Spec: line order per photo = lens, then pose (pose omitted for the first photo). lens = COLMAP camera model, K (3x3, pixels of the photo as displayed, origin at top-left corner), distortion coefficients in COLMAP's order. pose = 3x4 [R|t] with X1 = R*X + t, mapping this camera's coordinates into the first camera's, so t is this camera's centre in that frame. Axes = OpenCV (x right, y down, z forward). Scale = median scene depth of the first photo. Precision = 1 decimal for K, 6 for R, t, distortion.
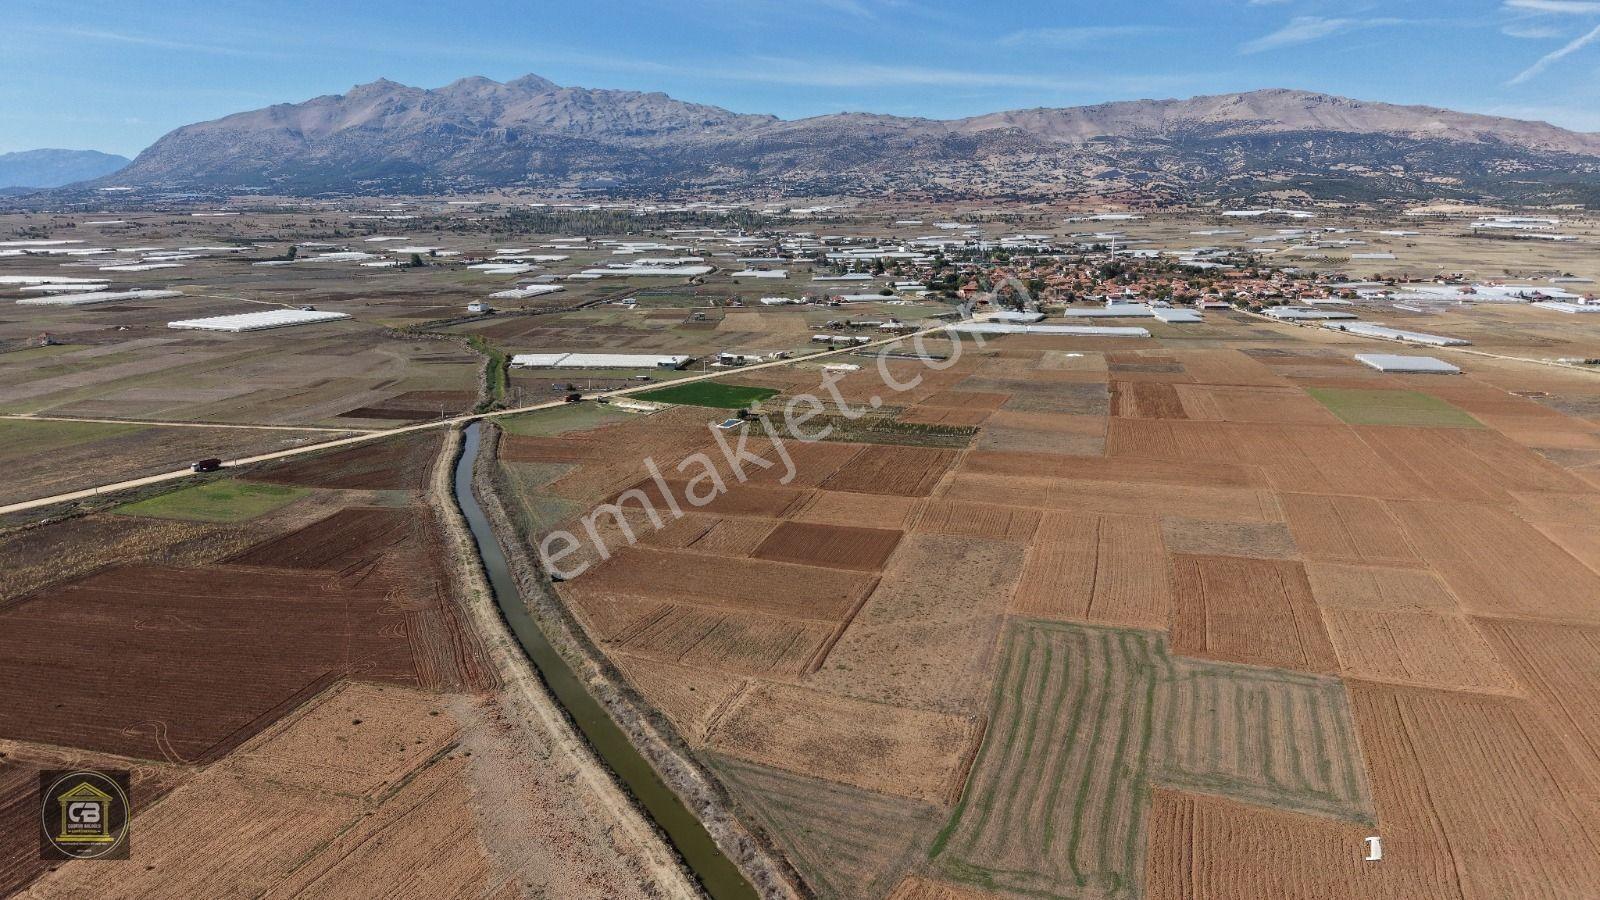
lens RADIAL K [[1070.4, 0, 801.6], [0, 1070.4, 456.3], [0, 0, 1]] dist [0.028694, -0.027690]
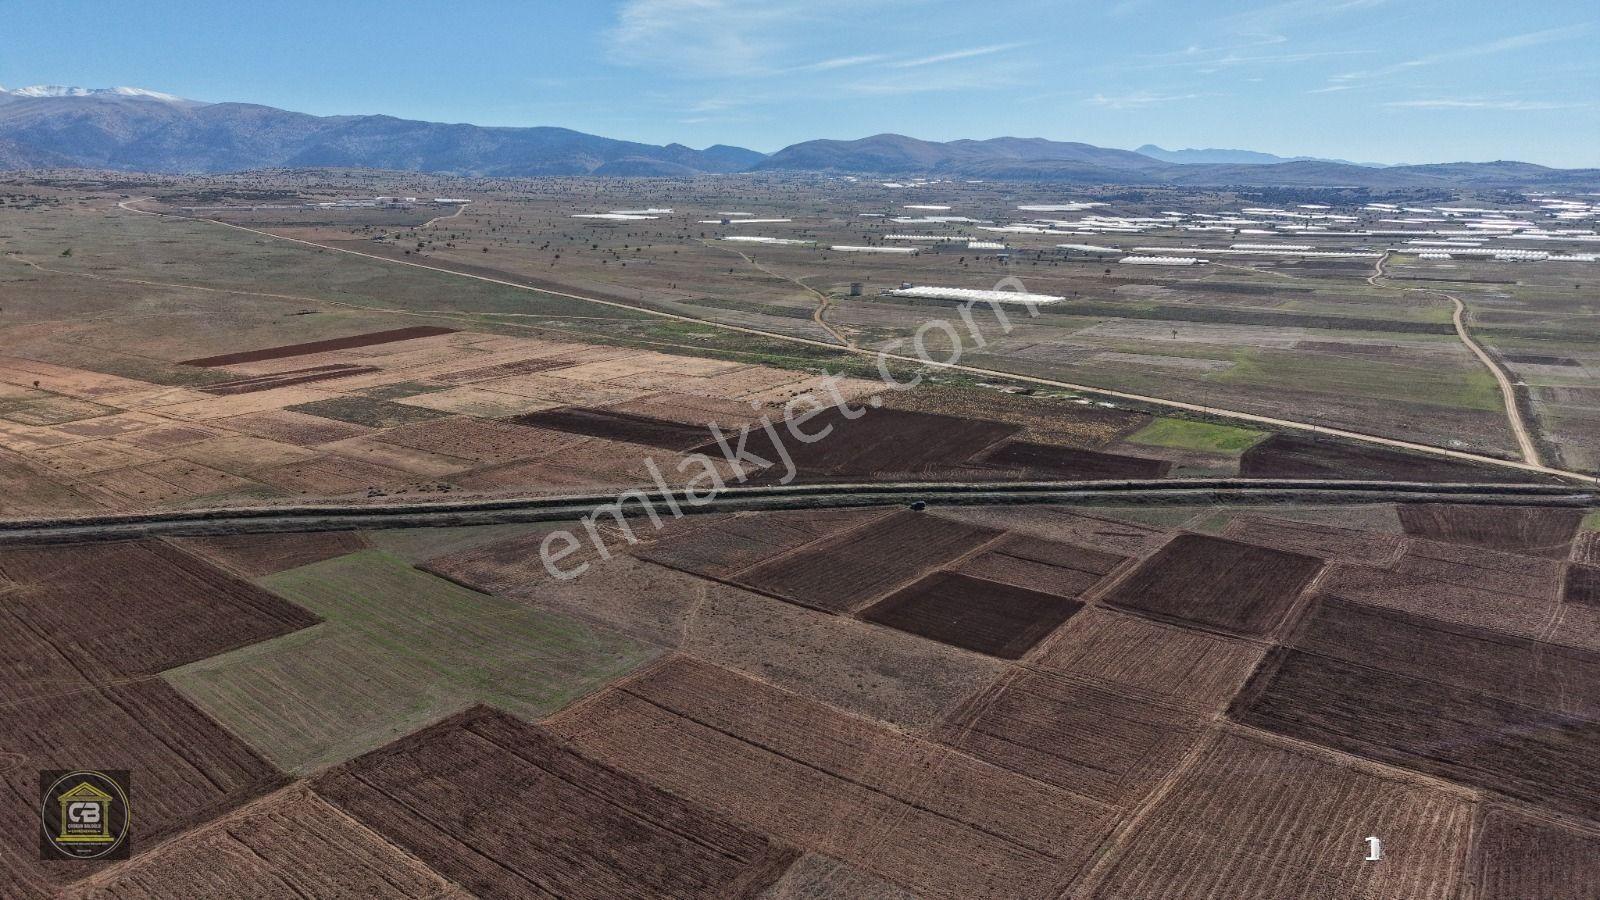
lens RADIAL K [[1070.4, 0, 802.5], [0, 1070.4, 440.1], [0, 0, 1]] dist [0.028694, -0.027690]
pose [[-0.333007, 0.214798, -0.918133, 0.059906], [-0.218895, 0.929497, 0.296850, -0.018654], [0.917165, 0.299828, -0.262511, 0.084547]]
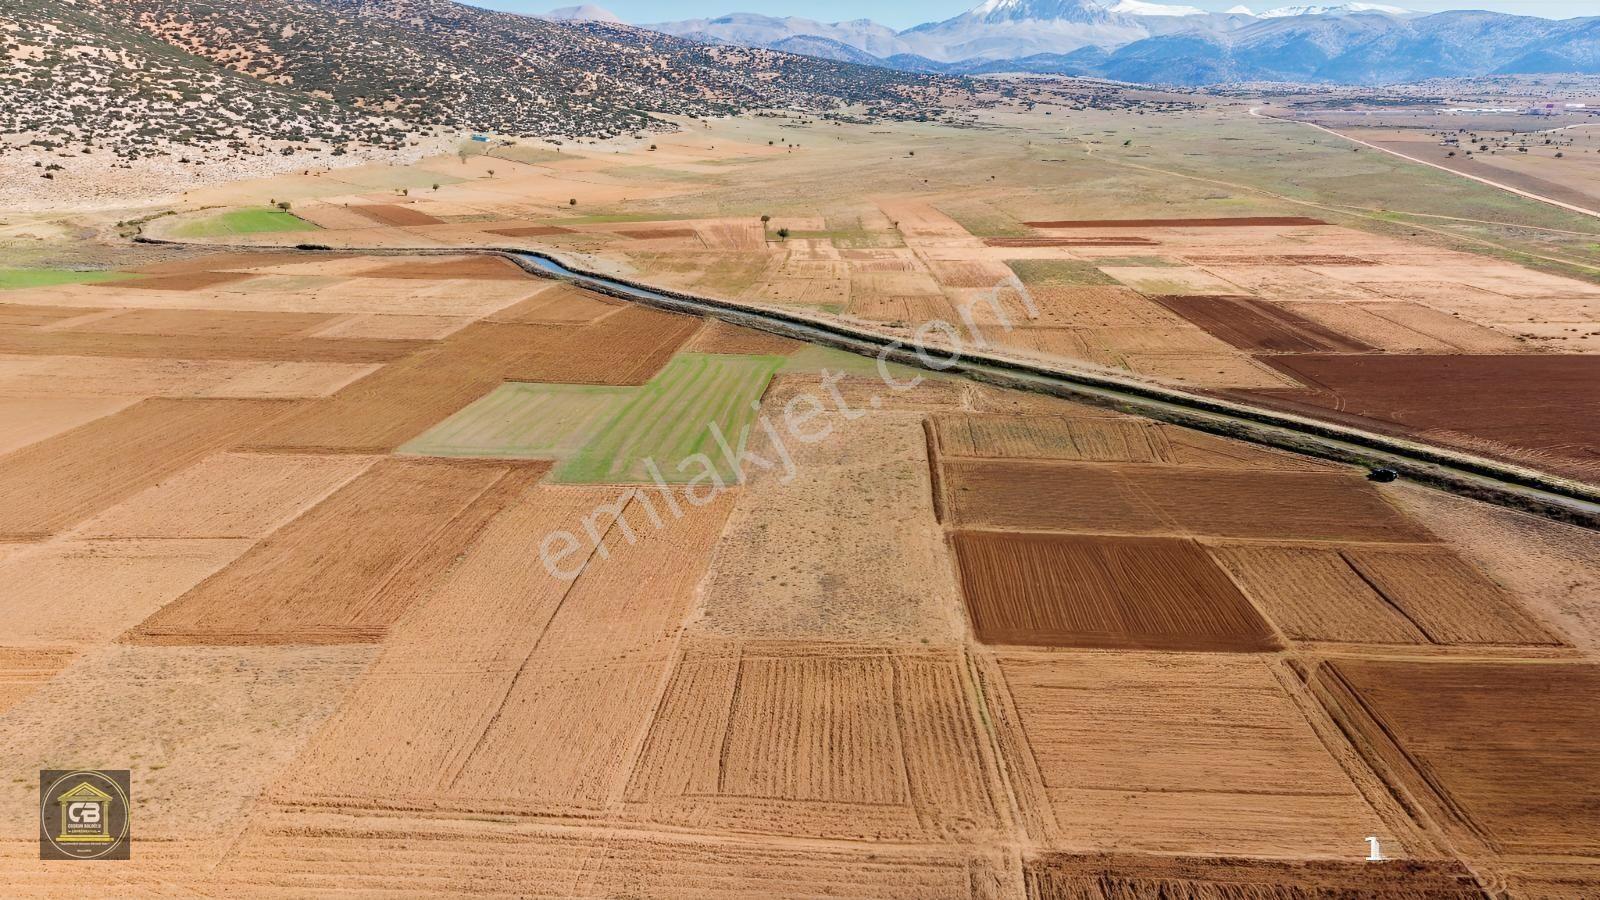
lens RADIAL K [[1070.4, 0, 801.5], [0, 1070.4, 454.6], [0, 0, 1]] dist [0.028694, -0.027690]
pose [[-0.971938, 0.073296, -0.223526, 0.021067], [-0.053644, 0.856122, 0.513983, -0.017144], [0.229038, 0.511550, -0.828166, 0.108051]]
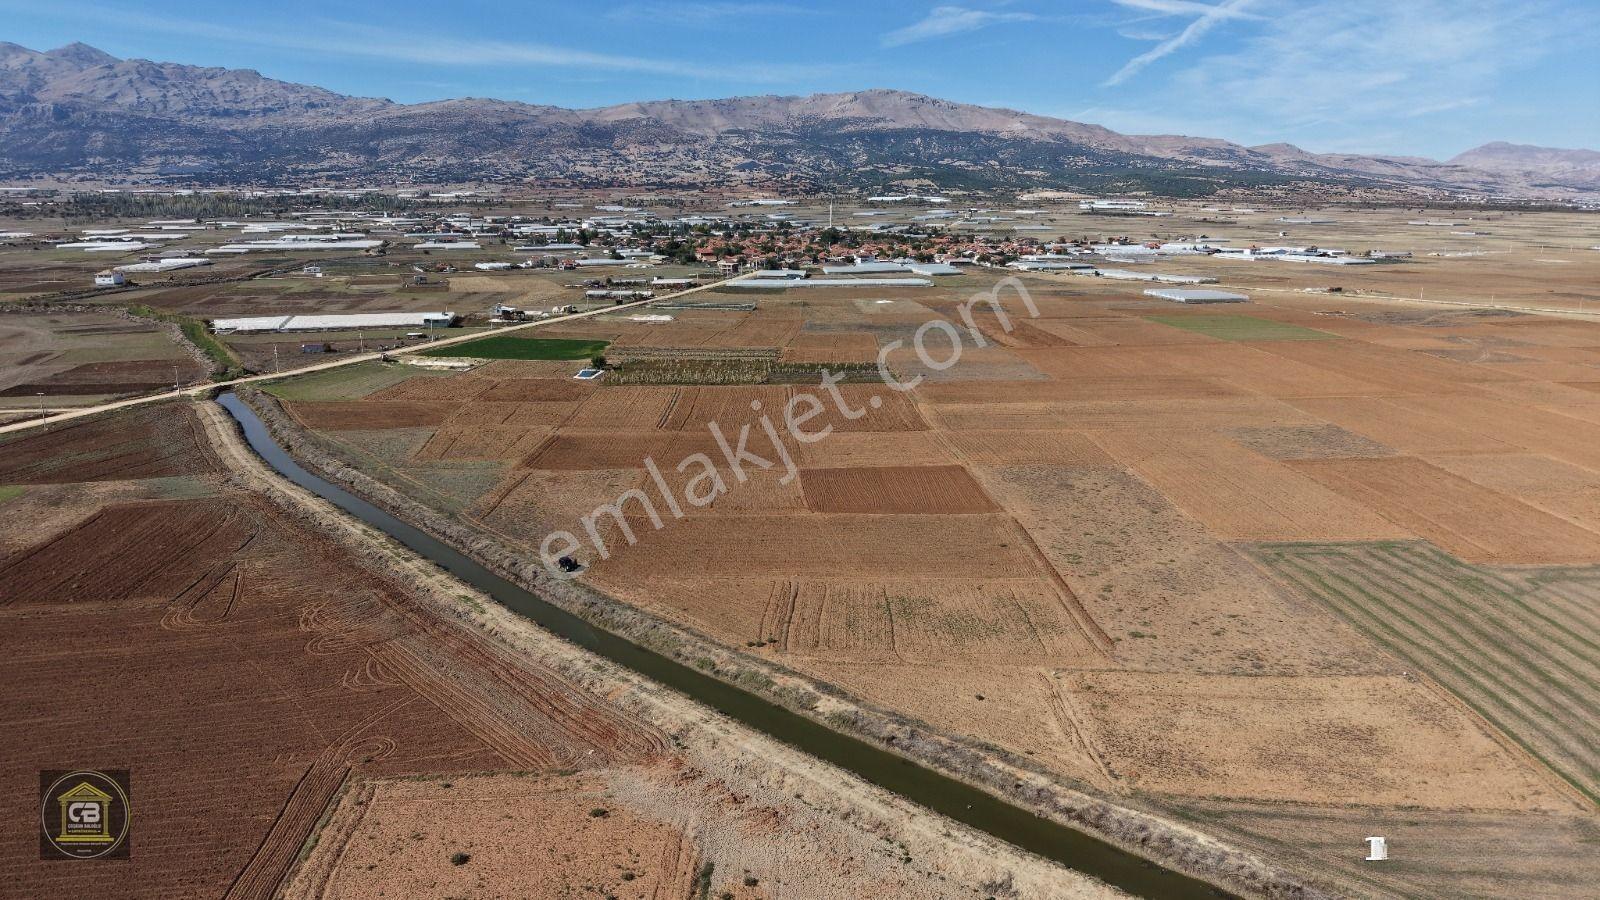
lens RADIAL K [[1070.4, 0, 800.5], [0, 1070.4, 453.7], [0, 0, 1]] dist [0.028694, -0.027690]
pose [[0.944612, -0.075974, 0.319276, -0.021702], [0.075651, 0.997044, 0.013432, 0.003544], [-0.319352, 0.011466, 0.947567, 0.025465]]
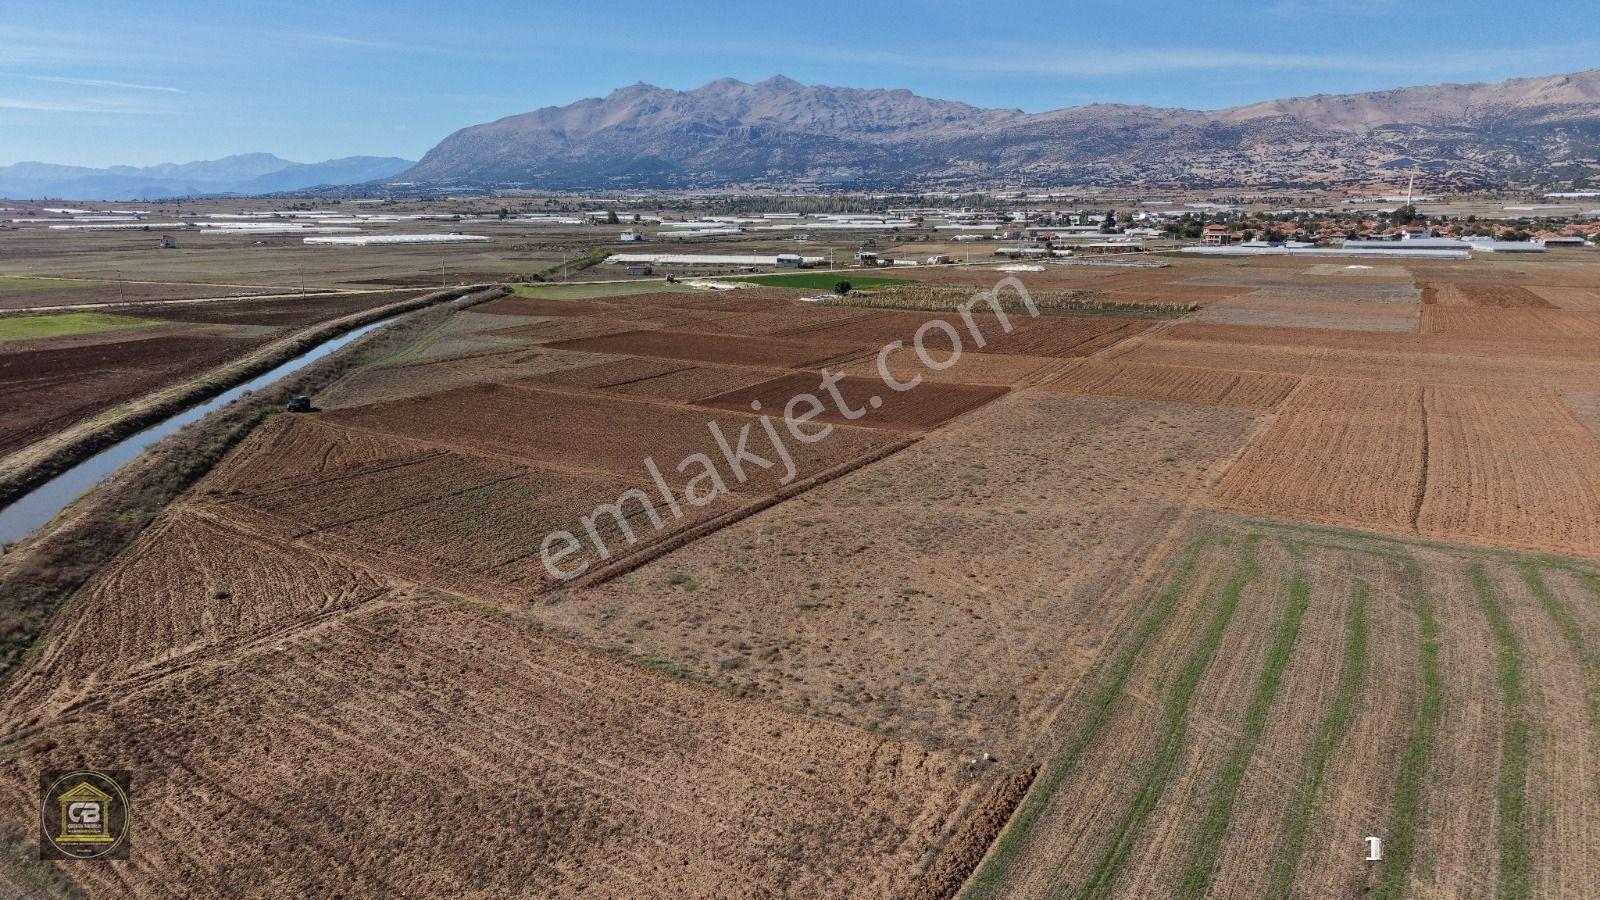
lens RADIAL K [[1070.4, 0, 800.9], [0, 1070.4, 456.0], [0, 0, 1]] dist [0.028694, -0.027690]
pose [[0.975718, 0.050906, -0.213032, 0.009040], [-0.052133, 0.998640, -0.000143, 0.009098], [0.212735, 0.011246, 0.977045, 0.038953]]
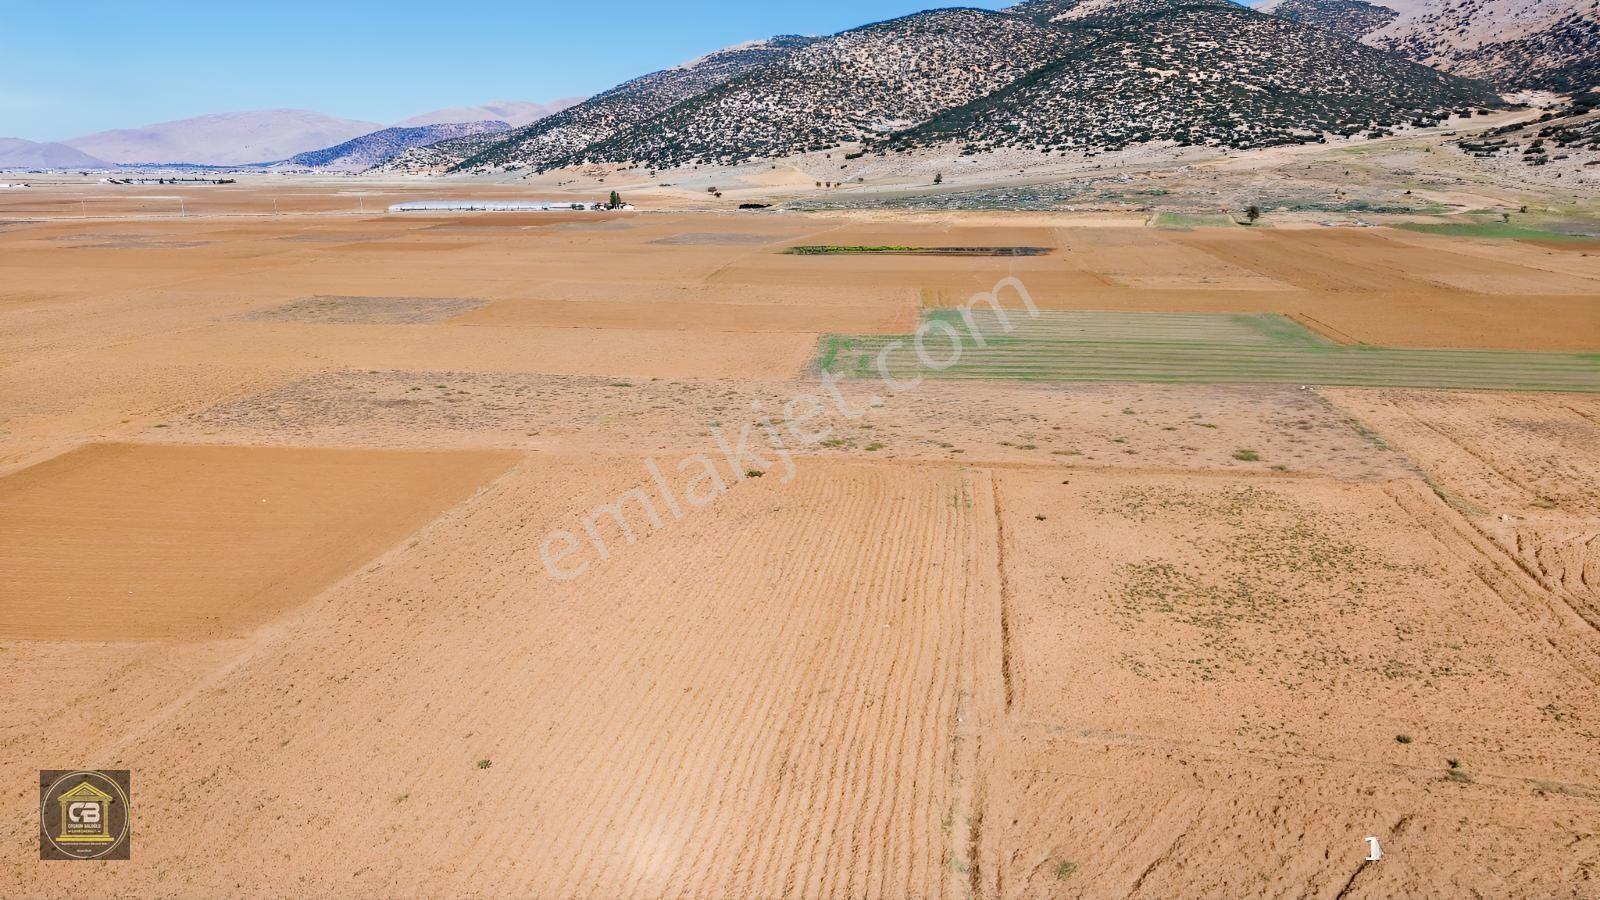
lens RADIAL K [[1070.4, 0, 800.8], [0, 1070.4, 453.6], [0, 0, 1]] dist [0.028694, -0.027690]
pose [[-0.182861, -0.253601, 0.949868, -0.018207], [0.226845, 0.929204, 0.291755, 0.002584], [-0.956610, 0.268823, -0.112387, 0.071054]]
